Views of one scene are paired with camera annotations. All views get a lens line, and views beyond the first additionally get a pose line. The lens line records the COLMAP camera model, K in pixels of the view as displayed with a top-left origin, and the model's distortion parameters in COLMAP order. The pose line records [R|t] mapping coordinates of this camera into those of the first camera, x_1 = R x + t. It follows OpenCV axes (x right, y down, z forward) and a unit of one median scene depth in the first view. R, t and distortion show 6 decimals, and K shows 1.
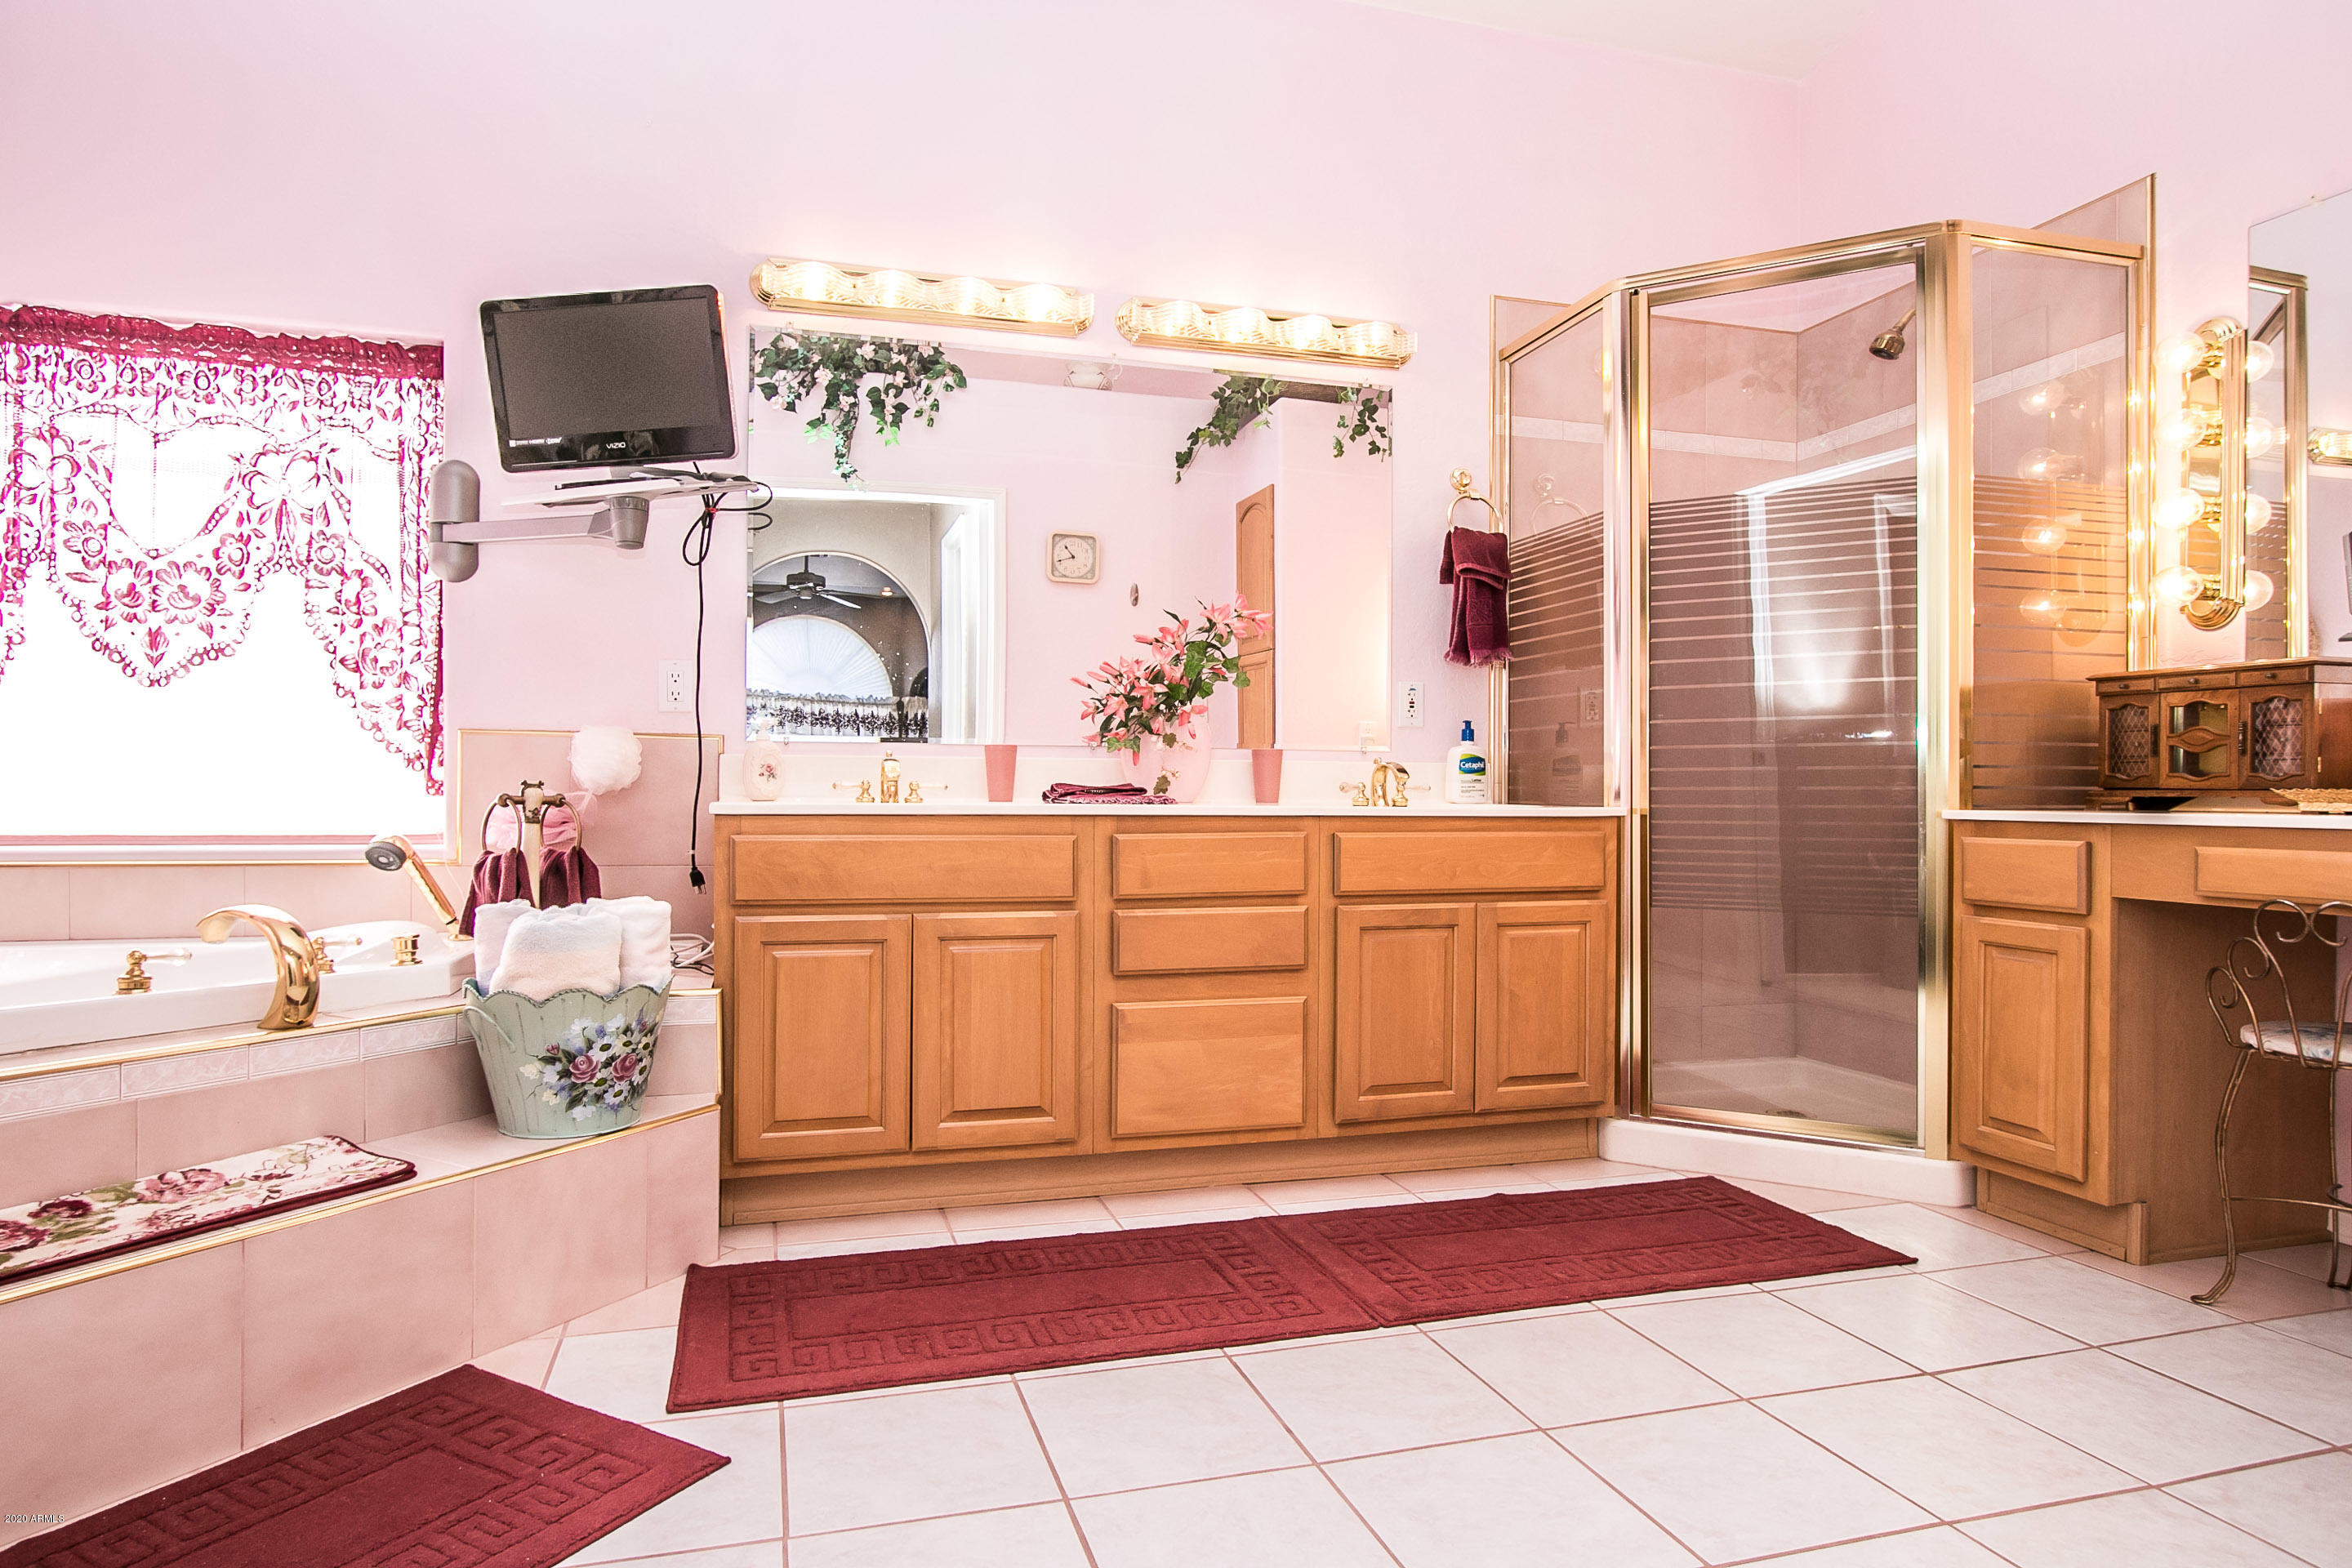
lens RADIAL K [[1308.1, 0, 1115.7], [0, 1308.1, 788.6], [0, 0, 1]] dist [-0.024670, 0.002003]
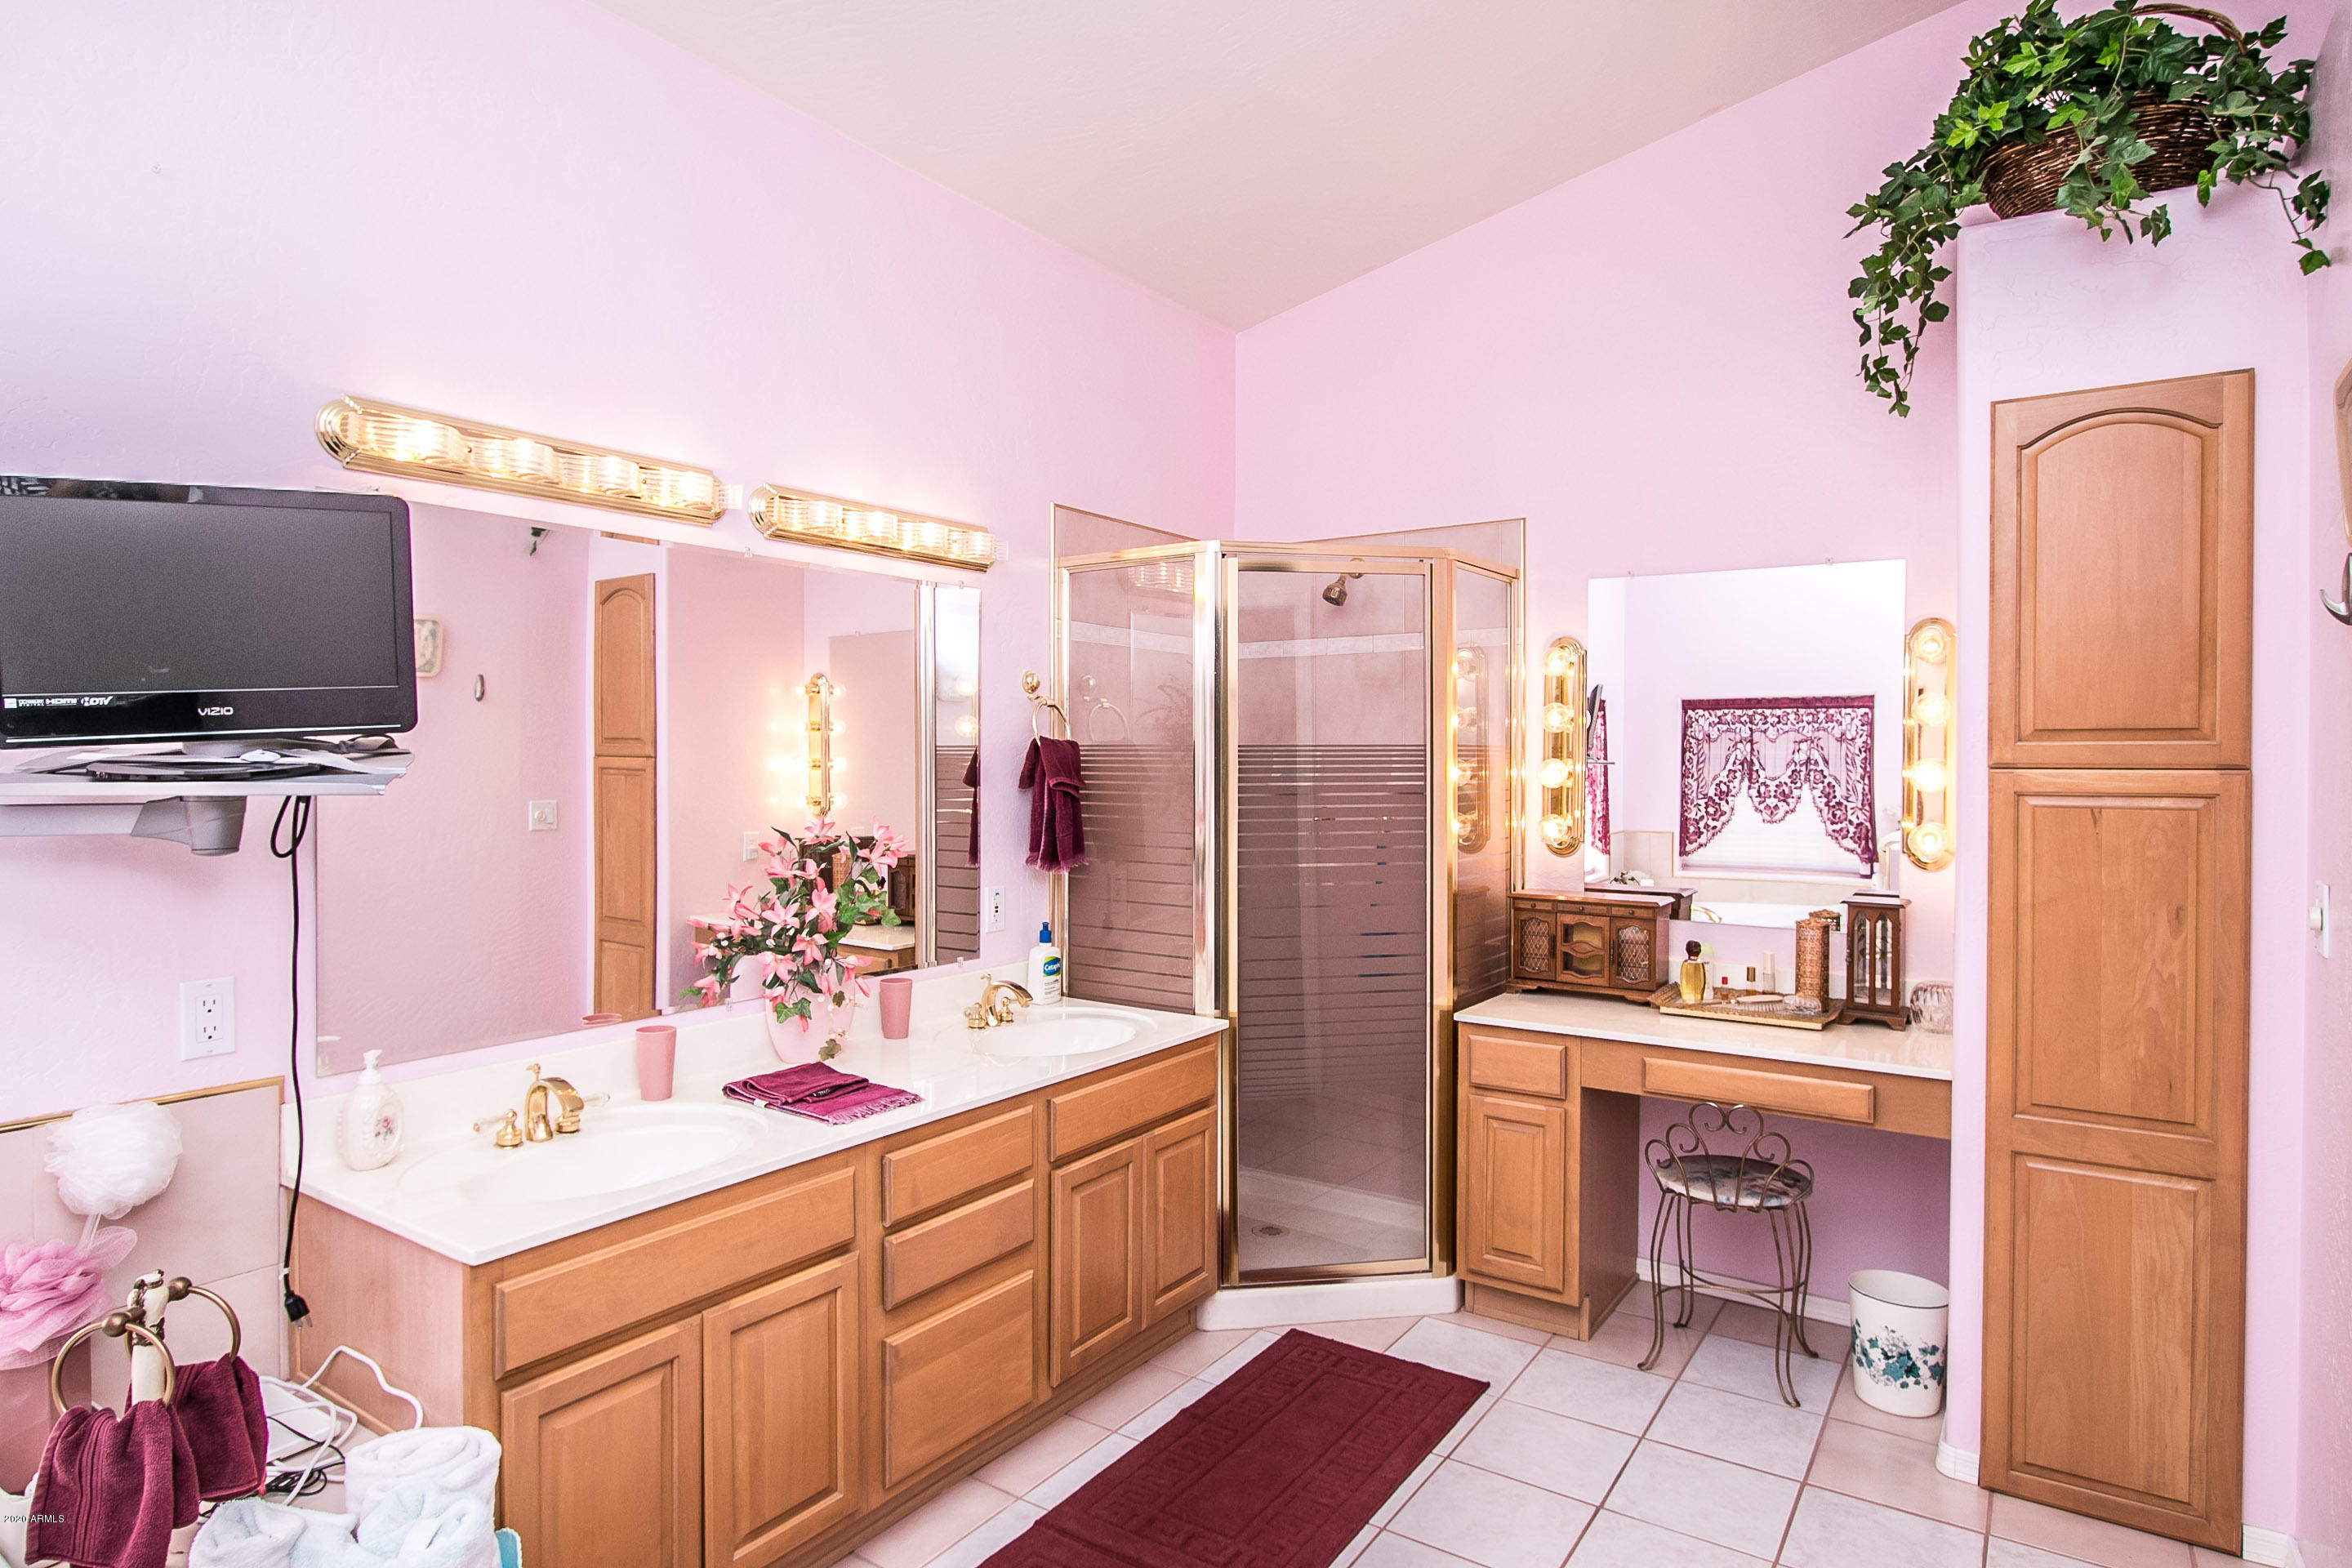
lens RADIAL K [[1308.1, 0, 1166.7], [0, 1308.1, 781.5], [0, 0, 1]] dist [-0.024670, 0.002003]
pose [[0.766724, -0.004188, 0.641963, -0.410888], [-0.005313, 0.999903, 0.012869, -0.225830], [-0.641955, -0.013278, 0.766628, 0.180841]]
